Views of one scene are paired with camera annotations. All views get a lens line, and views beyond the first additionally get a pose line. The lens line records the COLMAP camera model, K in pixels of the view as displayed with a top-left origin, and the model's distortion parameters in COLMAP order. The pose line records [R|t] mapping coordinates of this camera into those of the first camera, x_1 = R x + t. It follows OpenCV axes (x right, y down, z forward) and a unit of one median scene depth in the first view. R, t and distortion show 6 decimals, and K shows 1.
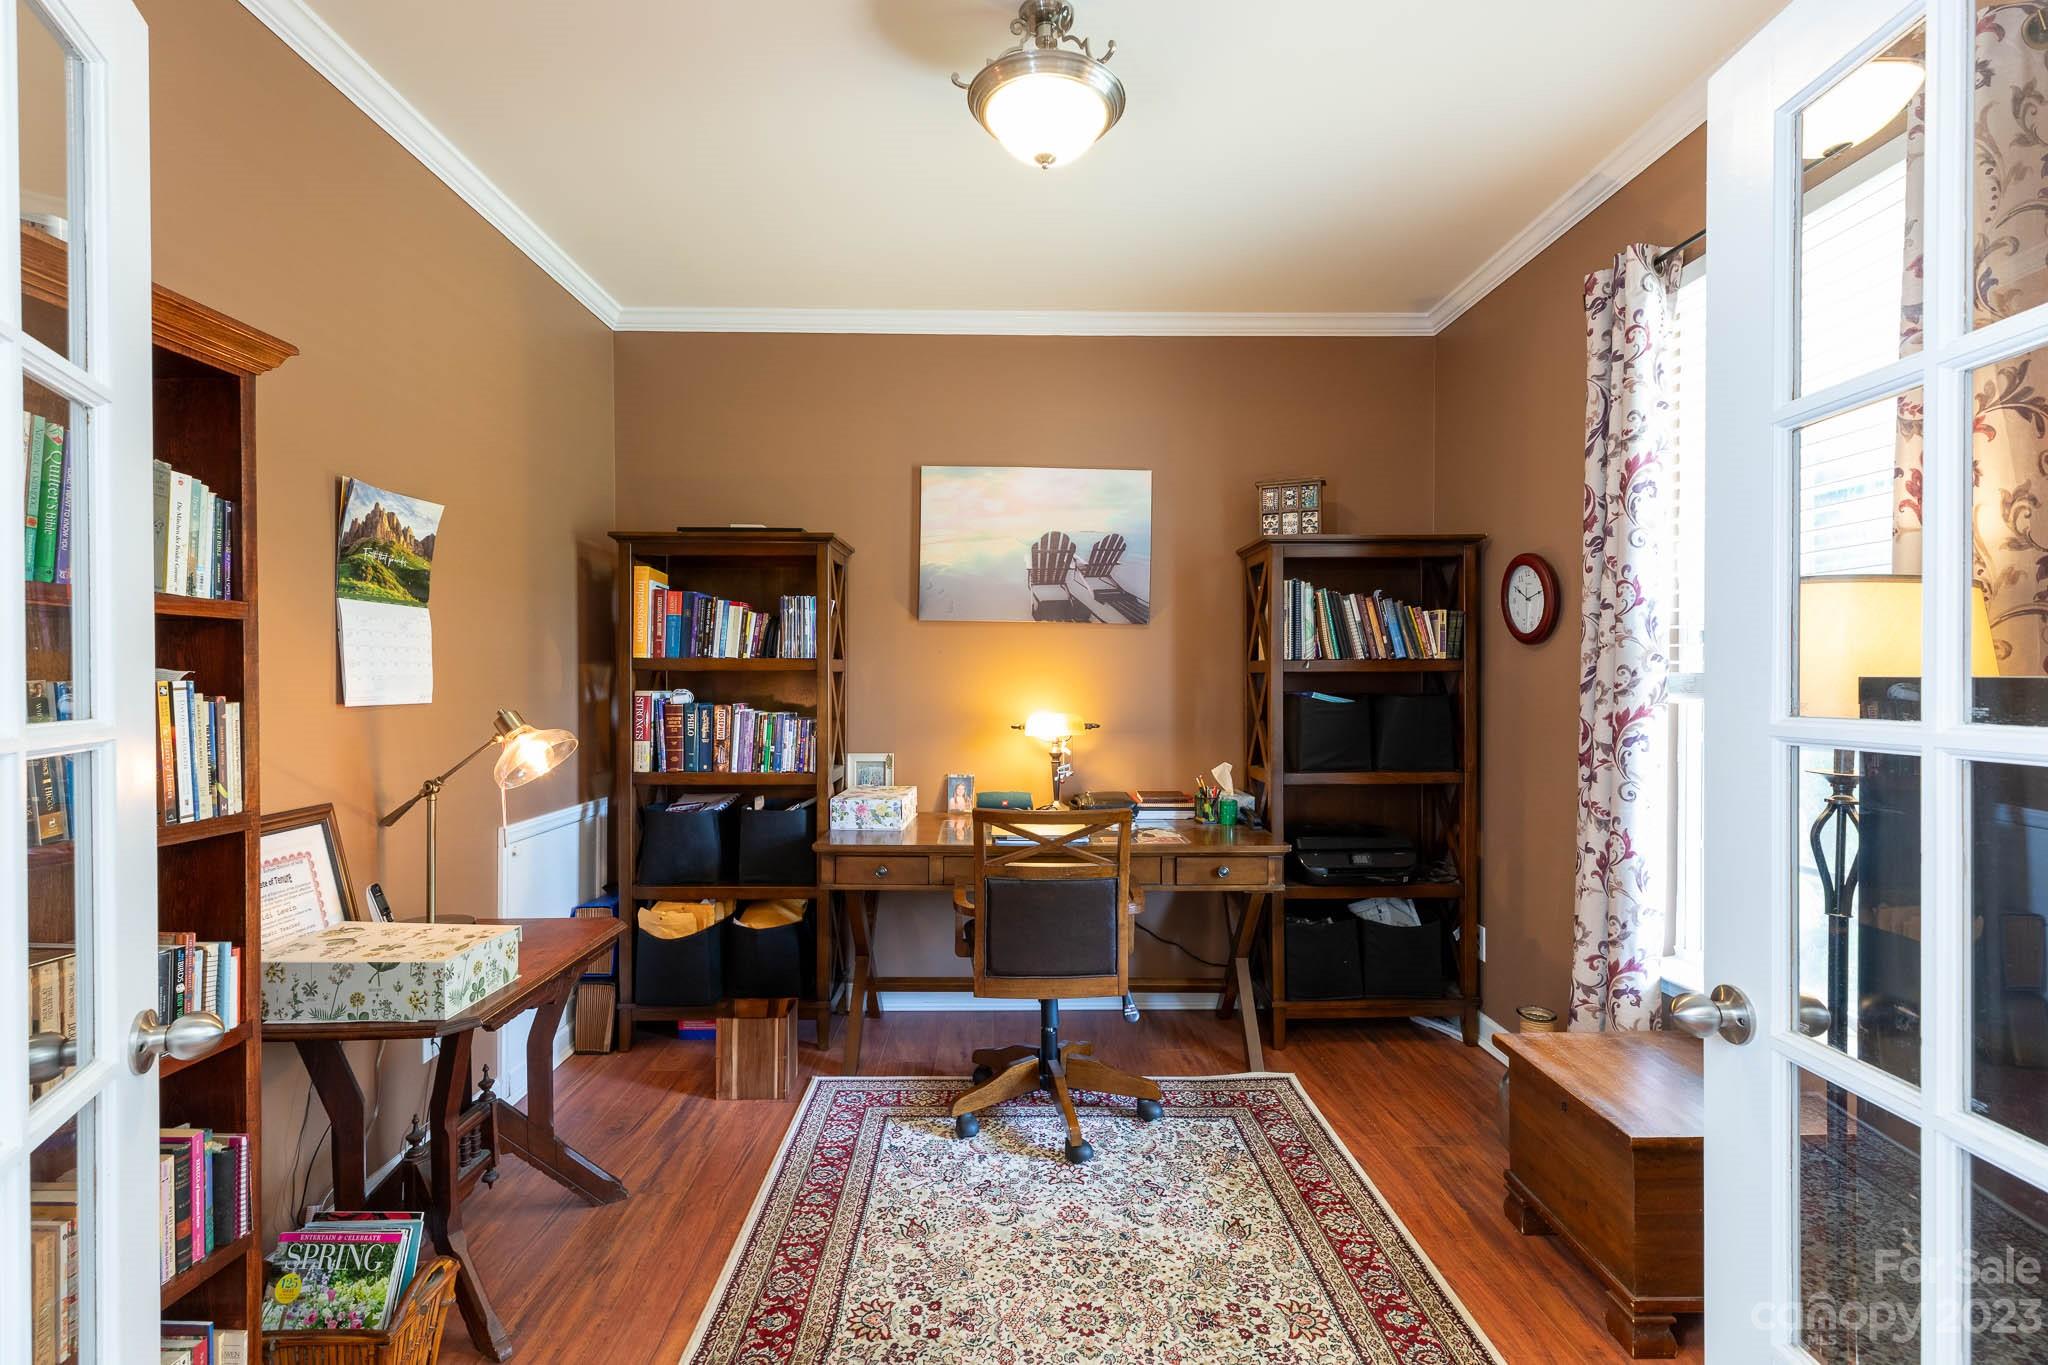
lens RADIAL K [[919.4, 0, 1021.2], [0, 919.4, 686.8], [0, 0, 1]] dist [0.004860, -0.000291]
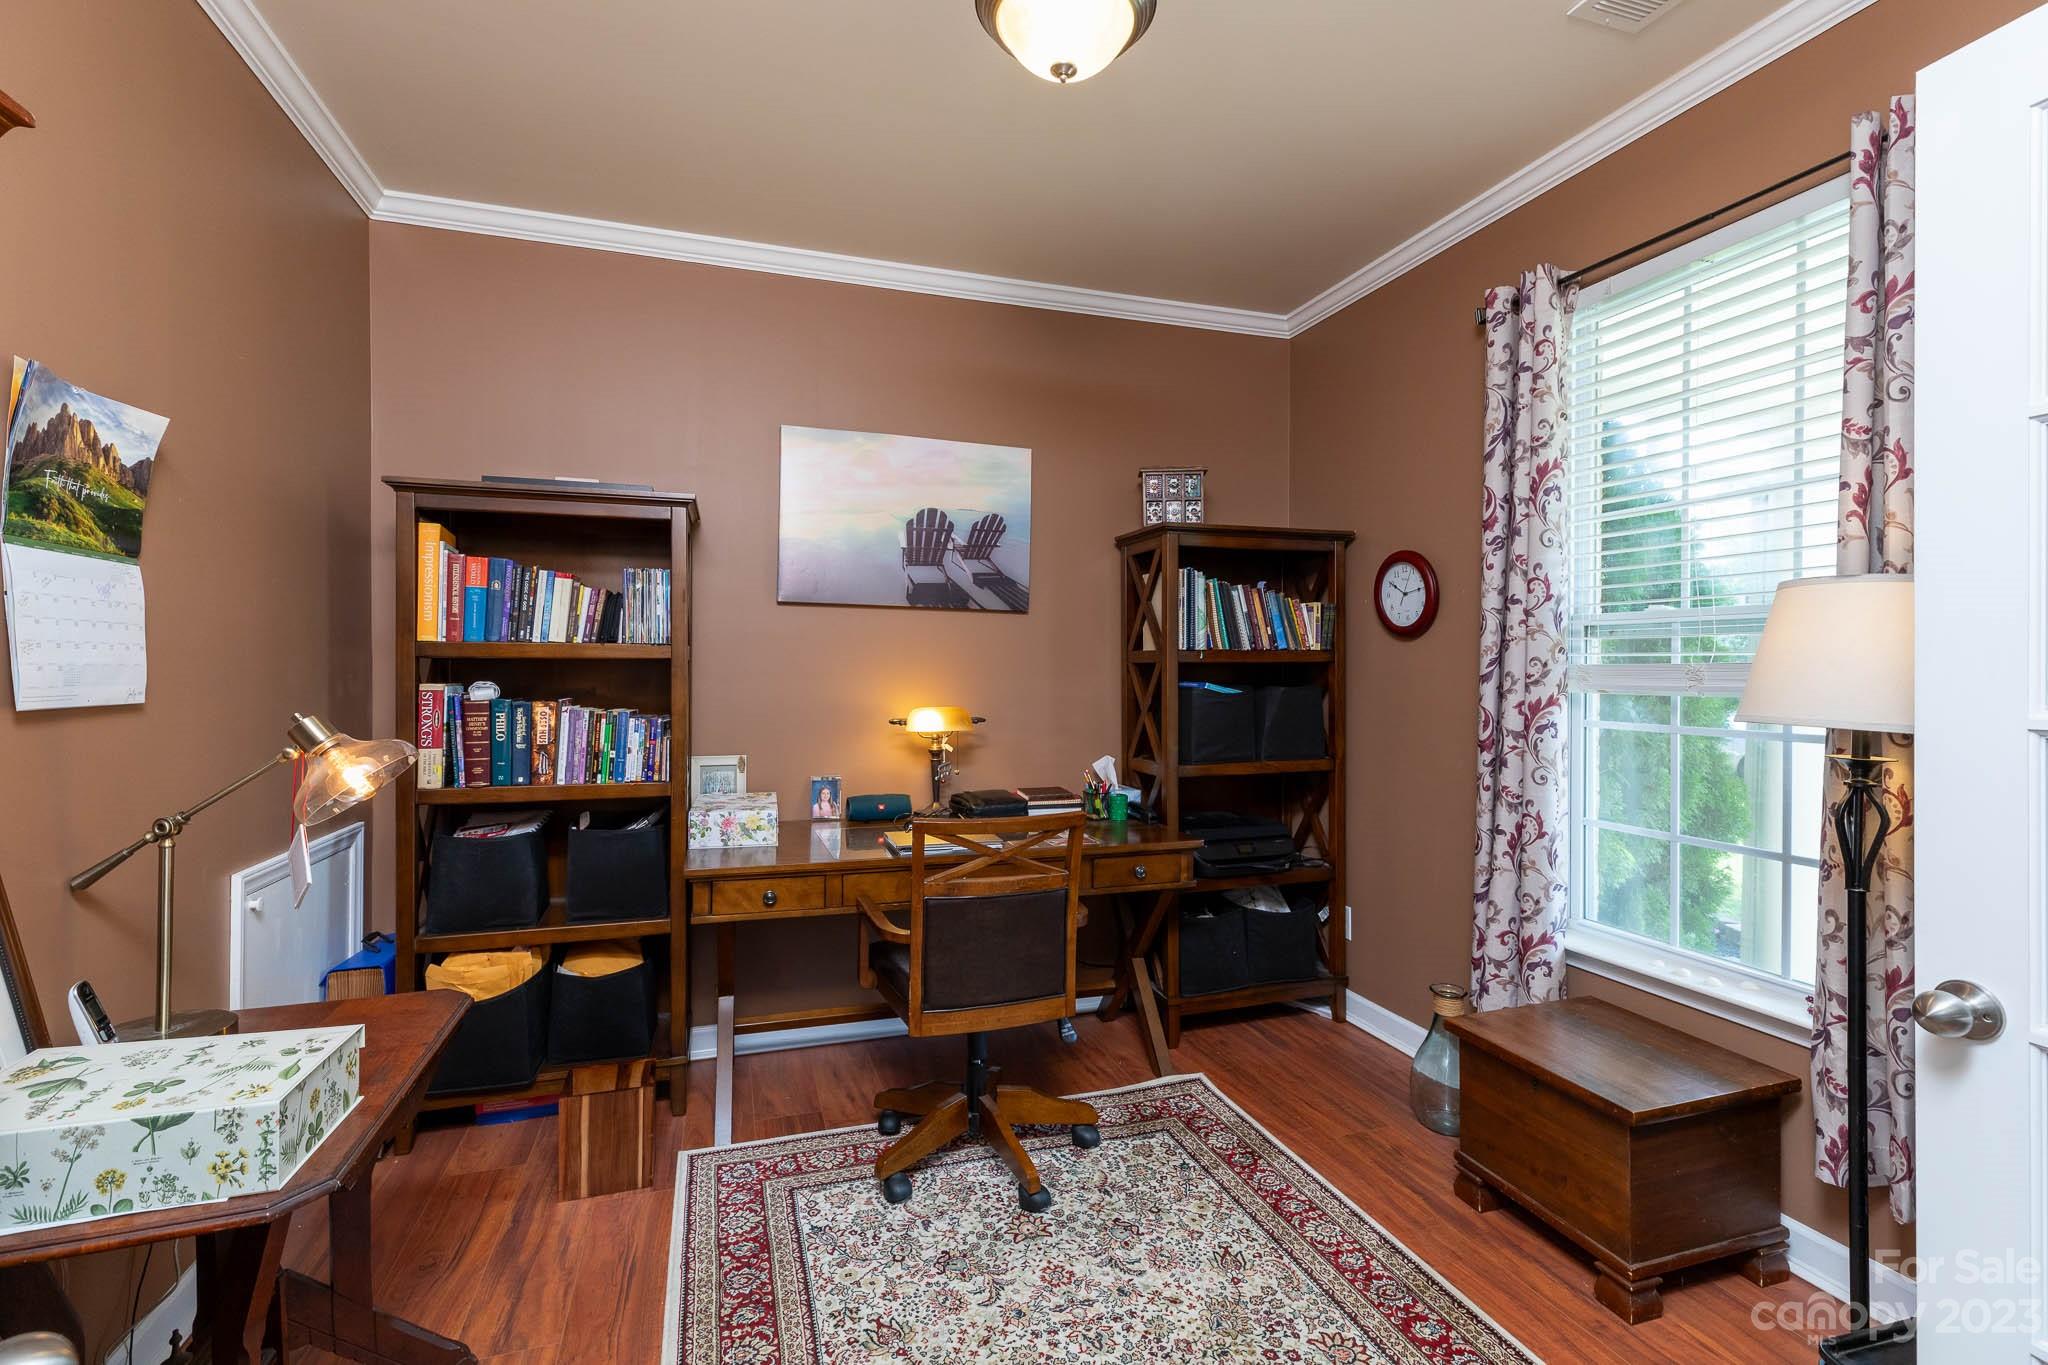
lens RADIAL K [[919.4, 0, 1026.9], [0, 919.4, 671.7], [0, 0, 1]] dist [0.004860, -0.000291]
pose [[0.956326, 0.000312, 0.292303, -0.184216], [0.001047, 0.999989, -0.004493, -0.002025], [-0.292302, 0.004602, 0.956315, 0.128917]]
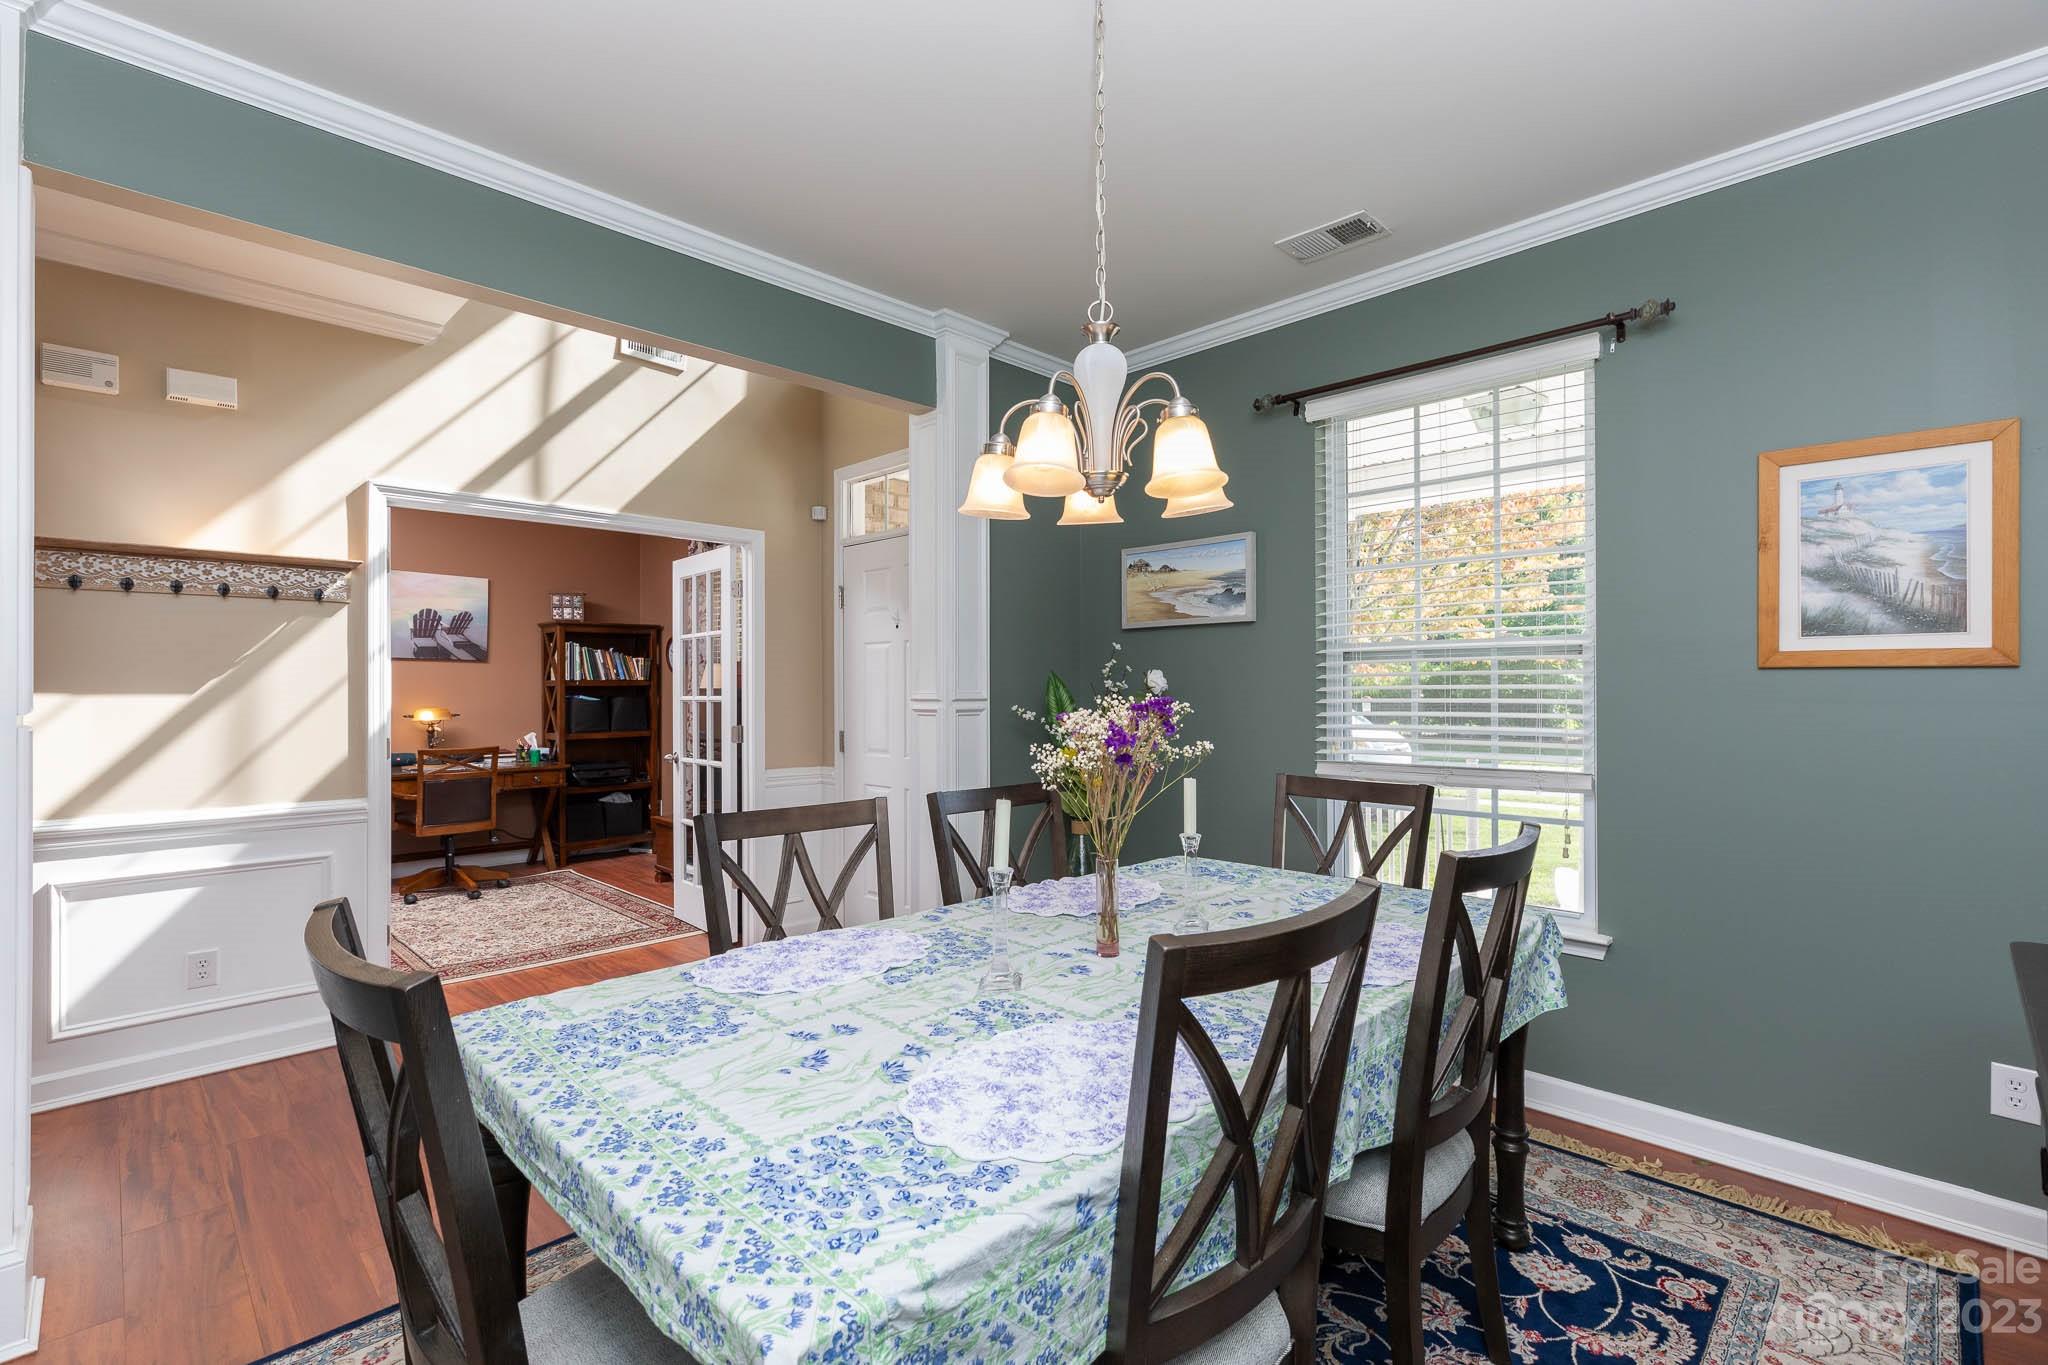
lens RADIAL K [[919.4, 0, 1021.6], [0, 919.4, 684.3], [0, 0, 1]] dist [0.004860, -0.000291]
pose [[0.725888, 0.000275, 0.687813, -0.476643], [0.012850, 0.999820, -0.013961, 0.027088], [-0.687693, 0.018972, 0.725754, -1.466620]]
